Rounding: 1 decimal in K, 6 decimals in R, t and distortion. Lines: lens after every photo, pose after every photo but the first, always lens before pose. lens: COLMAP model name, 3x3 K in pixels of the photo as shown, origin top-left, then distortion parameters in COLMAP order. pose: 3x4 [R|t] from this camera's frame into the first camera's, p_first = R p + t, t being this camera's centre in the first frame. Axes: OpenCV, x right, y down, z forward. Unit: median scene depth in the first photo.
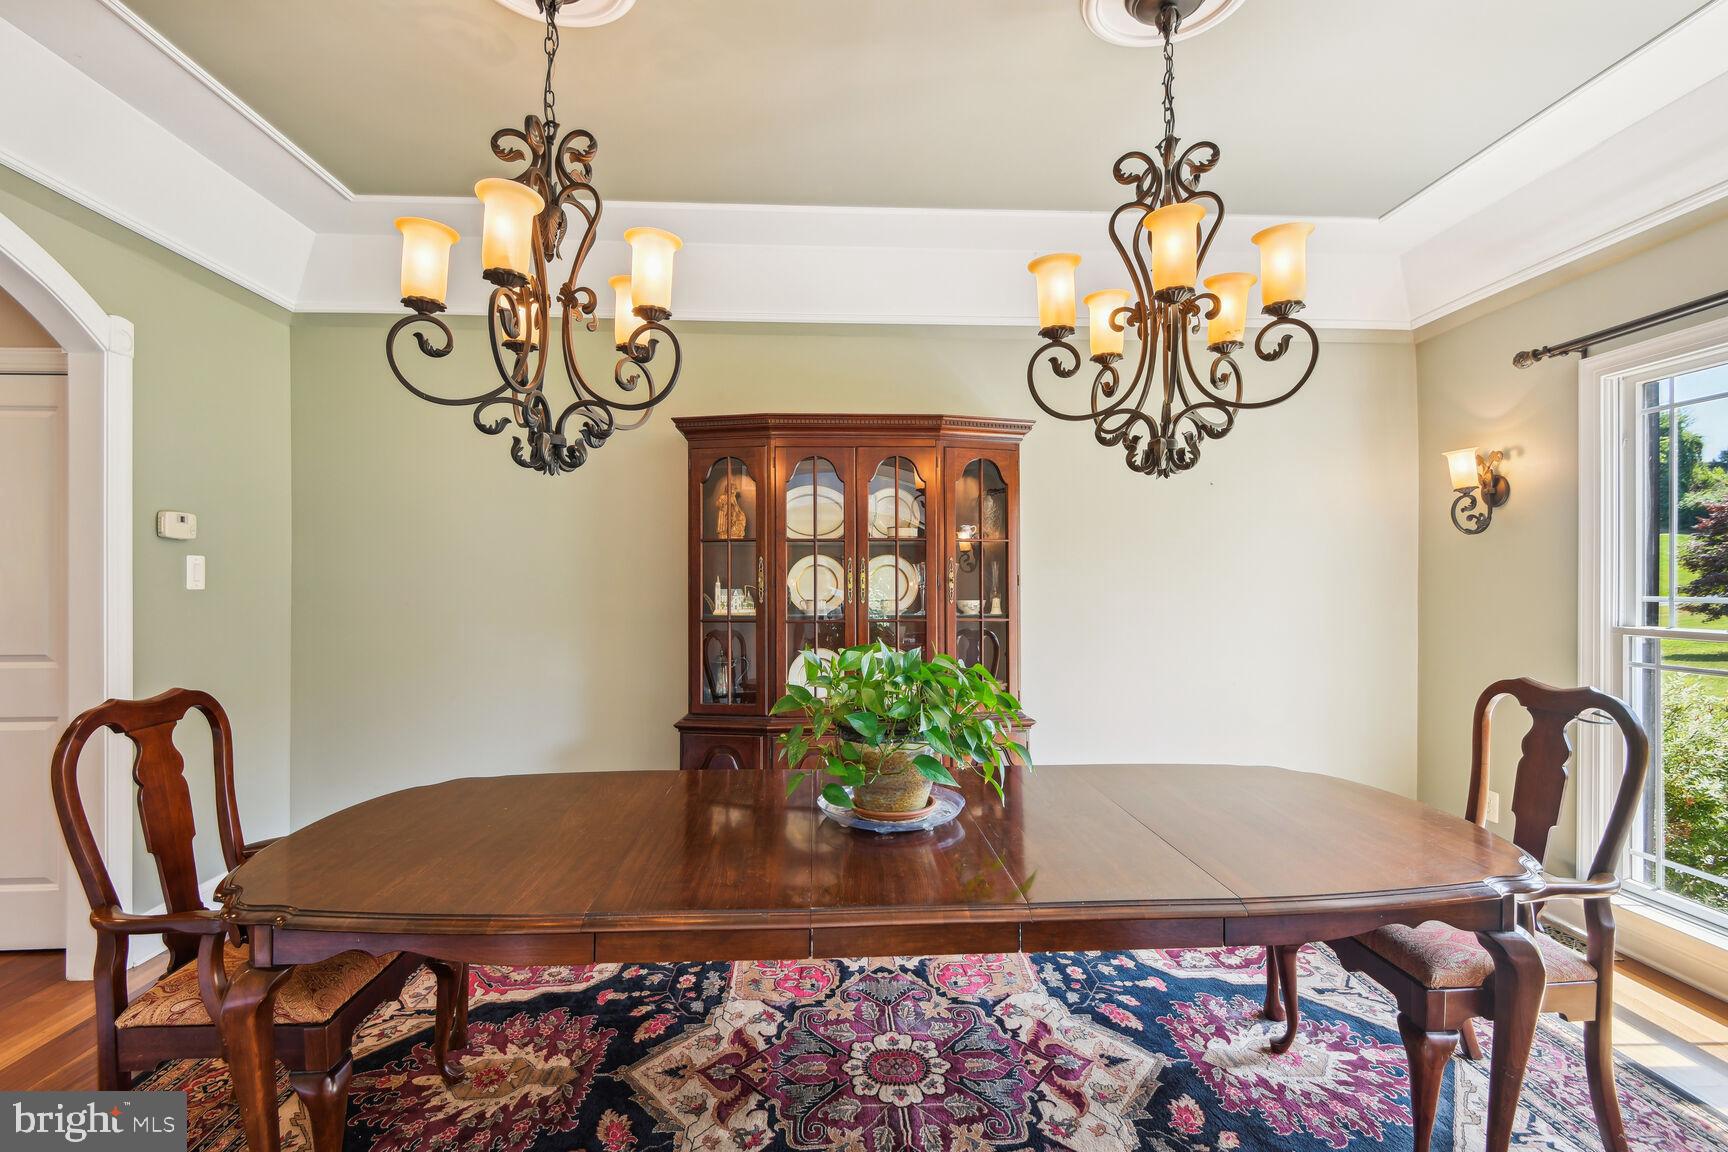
lens RADIAL K [[813.8, 0, 863.6], [0, 813.8, 598.1], [0, 0, 1]] dist [0.041892, -0.024688]
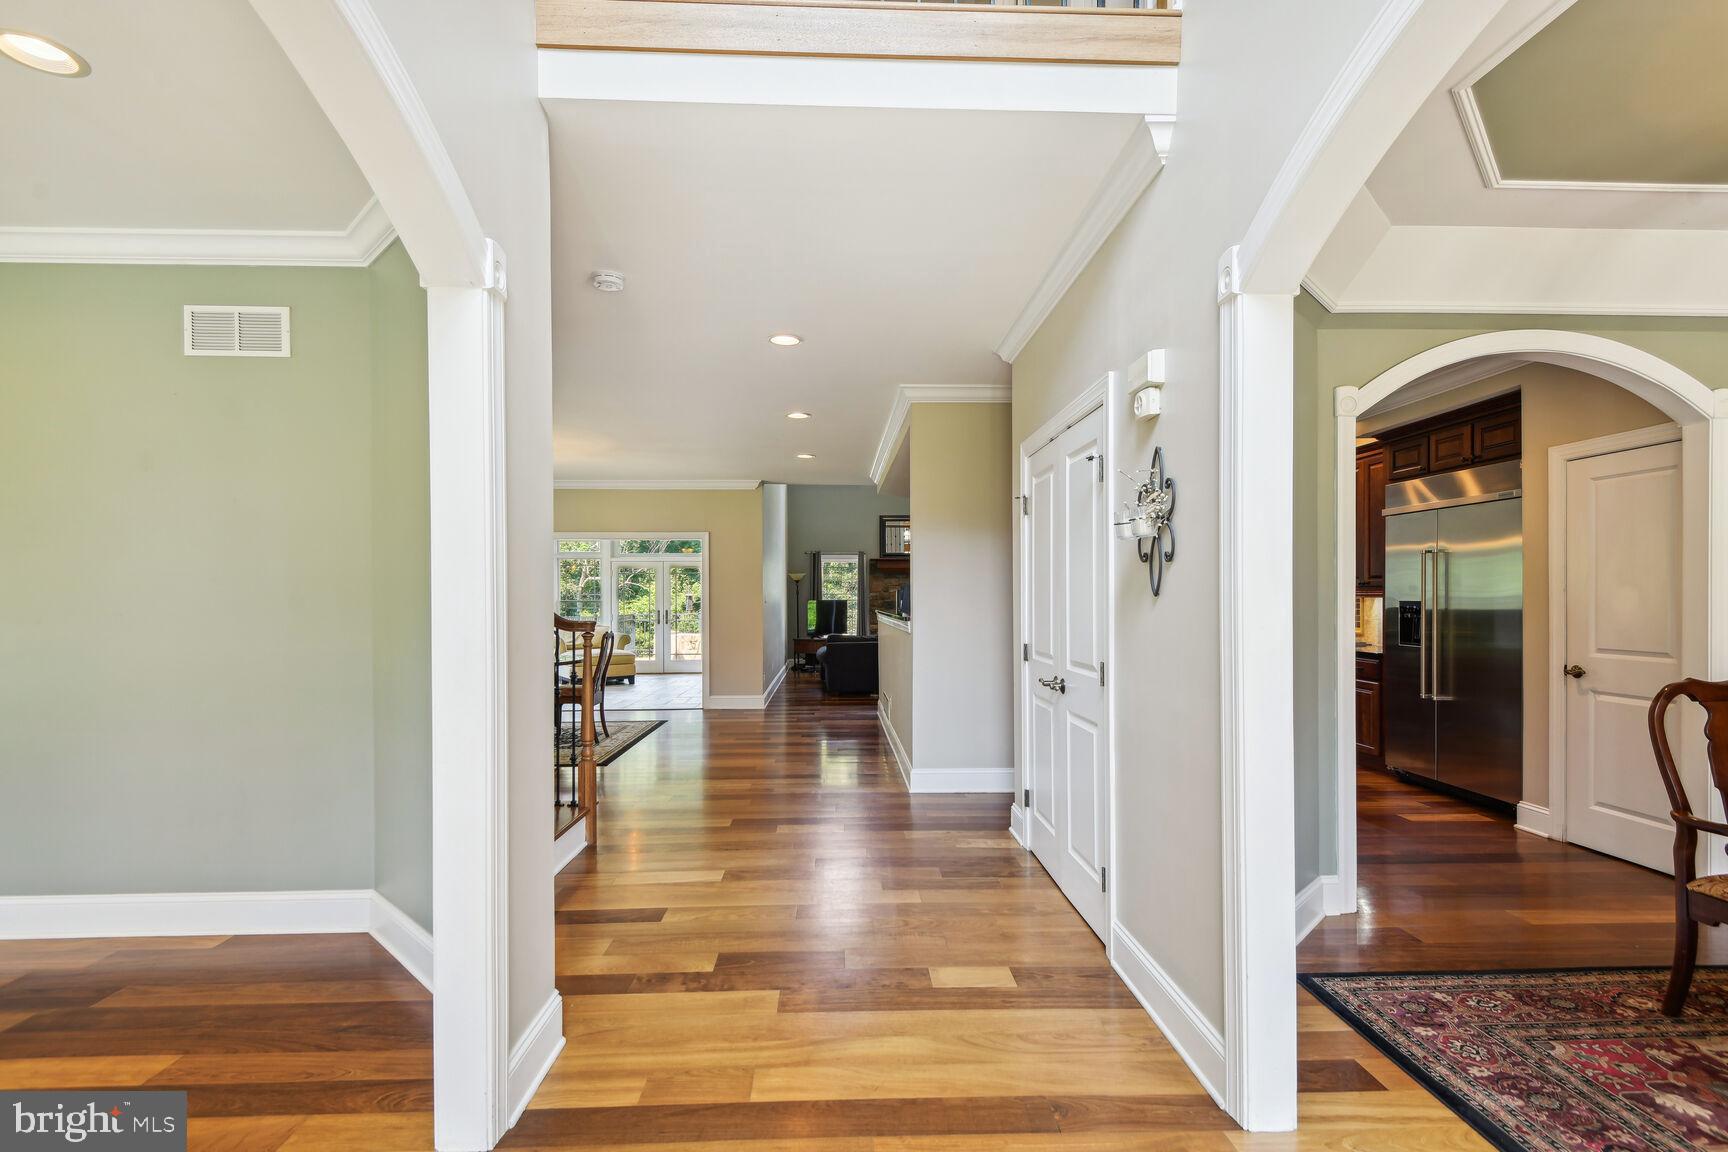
lens RADIAL K [[813.8, 0, 863.6], [0, 813.8, 598.1], [0, 0, 1]] dist [0.041892, -0.024688]
pose [[-0.000264, -0.000168, -1.000000, 0.627013], [-0.010034, 0.999950, -0.000166, -0.010198], [0.999950, 0.010034, -0.000265, -0.531614]]
